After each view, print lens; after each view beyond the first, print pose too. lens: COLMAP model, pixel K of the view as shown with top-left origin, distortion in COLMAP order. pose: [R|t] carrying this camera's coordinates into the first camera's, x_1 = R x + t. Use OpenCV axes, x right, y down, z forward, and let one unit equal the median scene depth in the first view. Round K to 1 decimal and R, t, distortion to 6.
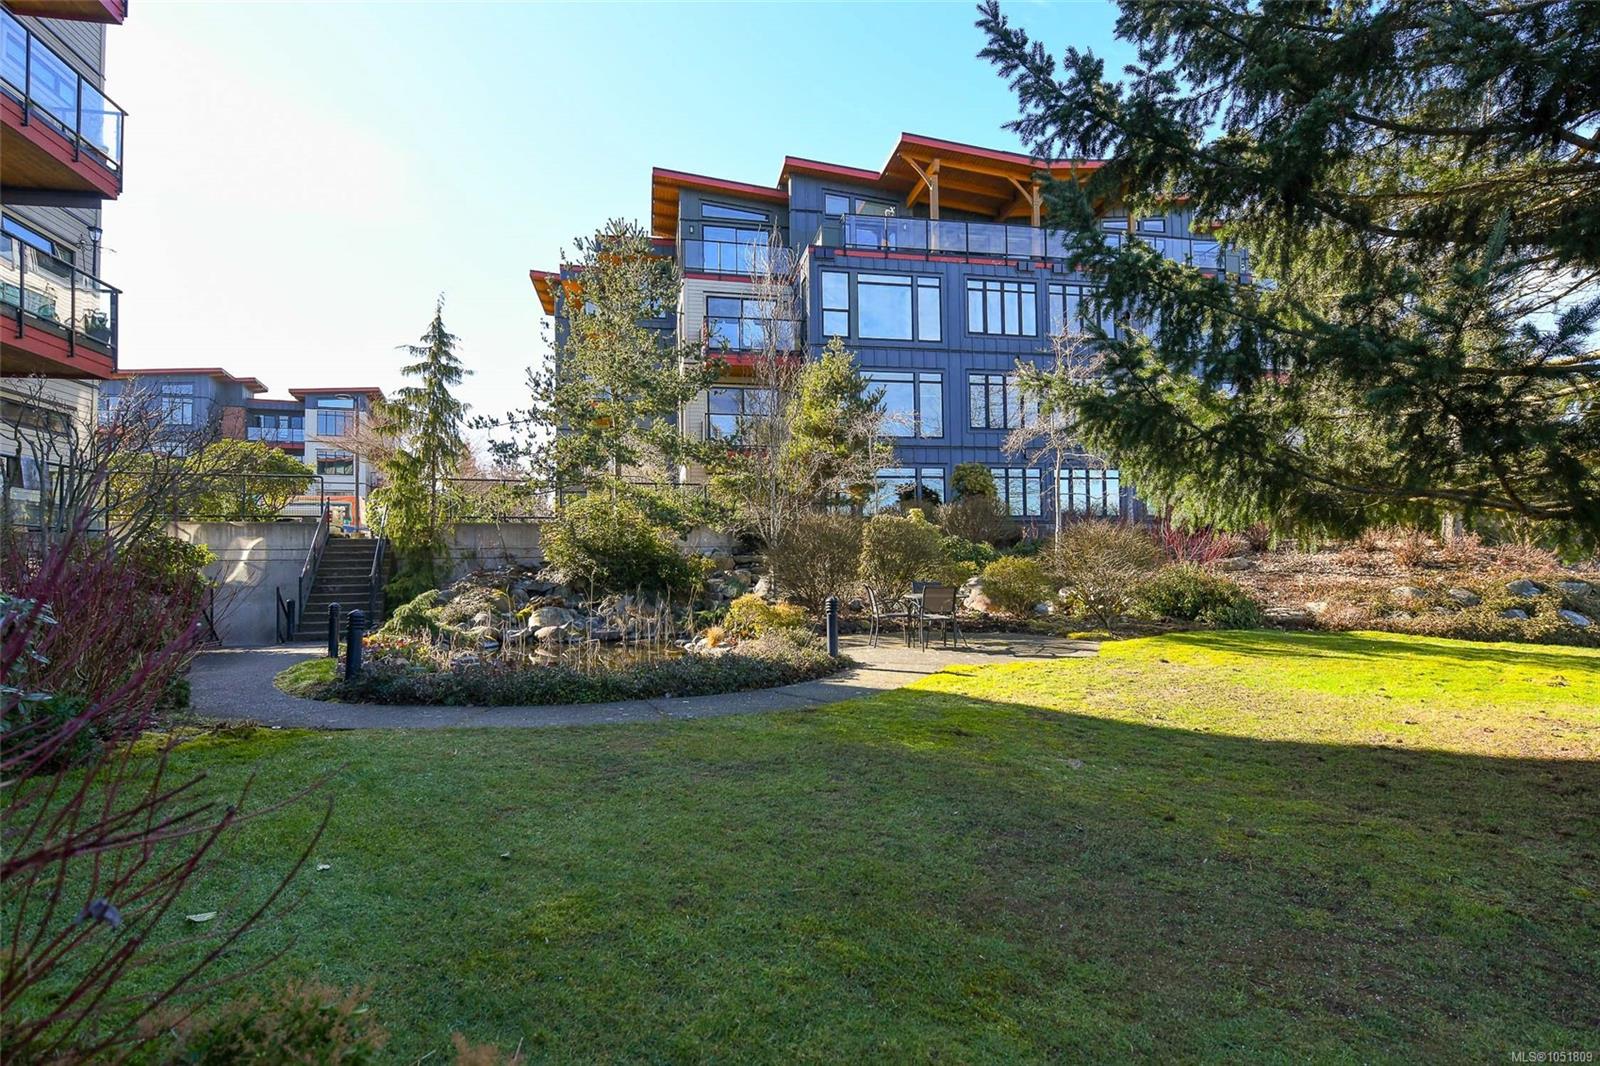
lens RADIAL K [[810.5, 0, 801.2], [0, 810.5, 535.4], [0, 0, 1]] dist [-0.010557, -0.000012]
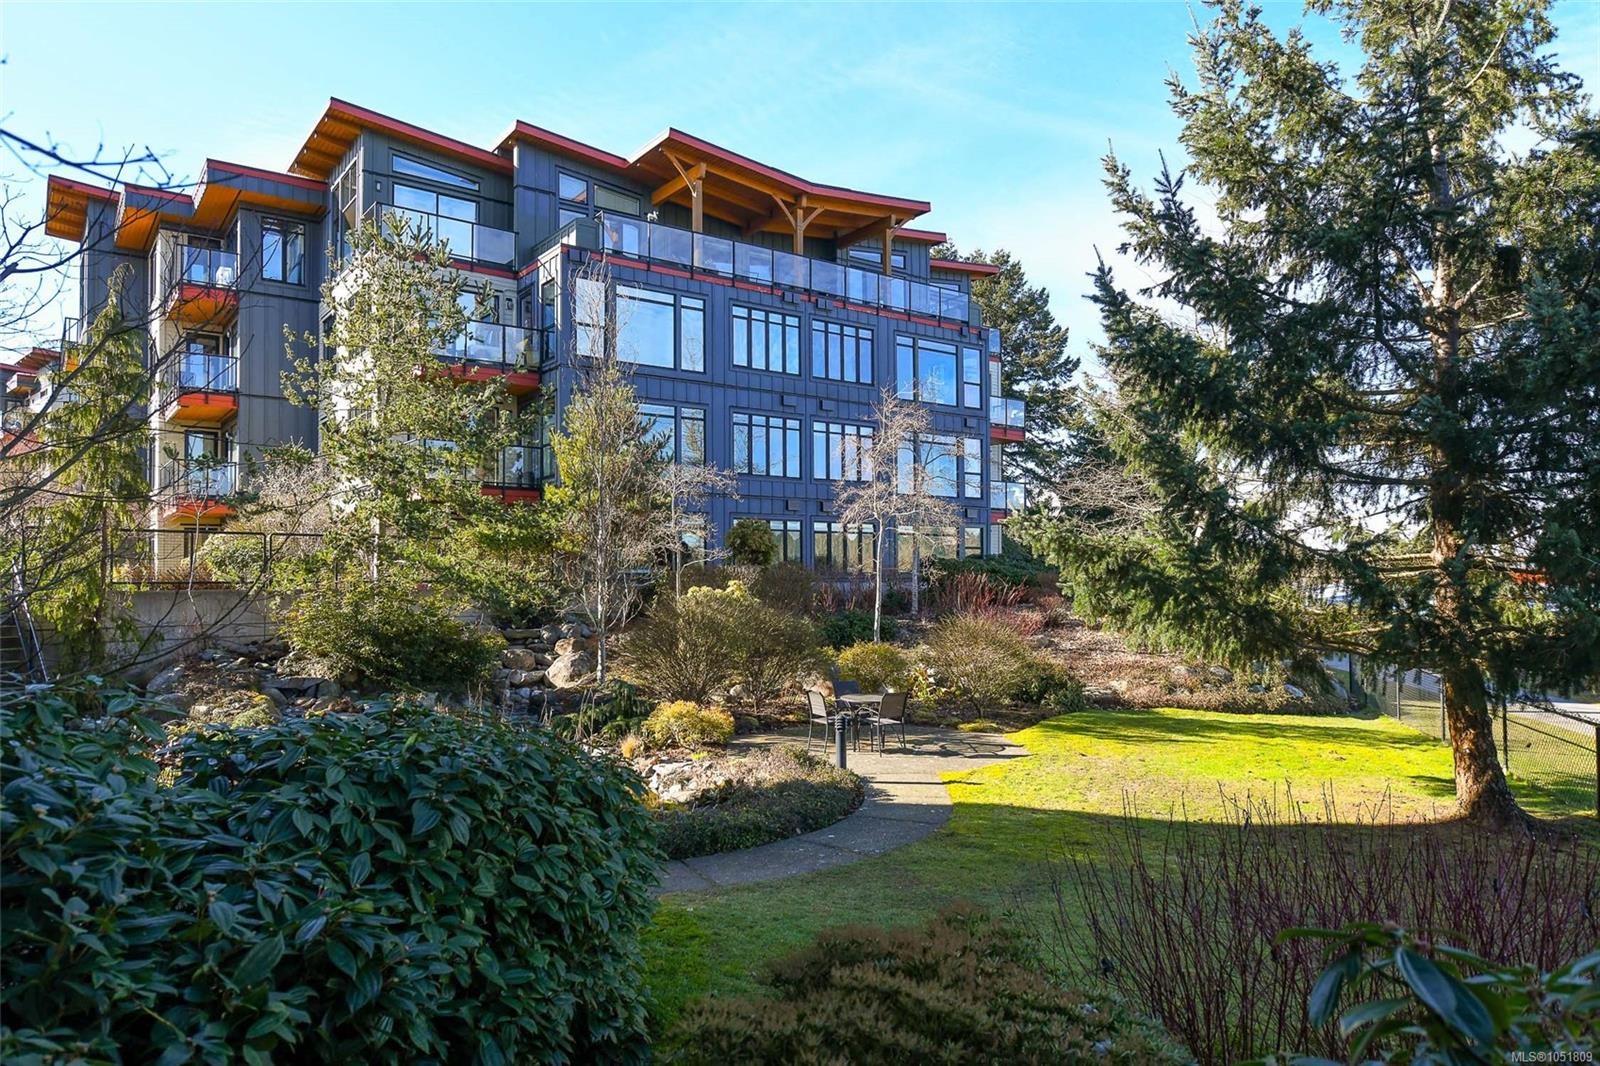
lens RADIAL K [[1054.9, 0, 799.7], [0, 1054.9, 538.8], [0, 0, 1]] dist [-0.000973, -0.001941]
pose [[0.900484, 0.025346, 0.434149, -0.225237], [-0.022256, 0.999678, -0.012200, -0.048909], [-0.434318, 0.001324, 0.900758, -0.070735]]
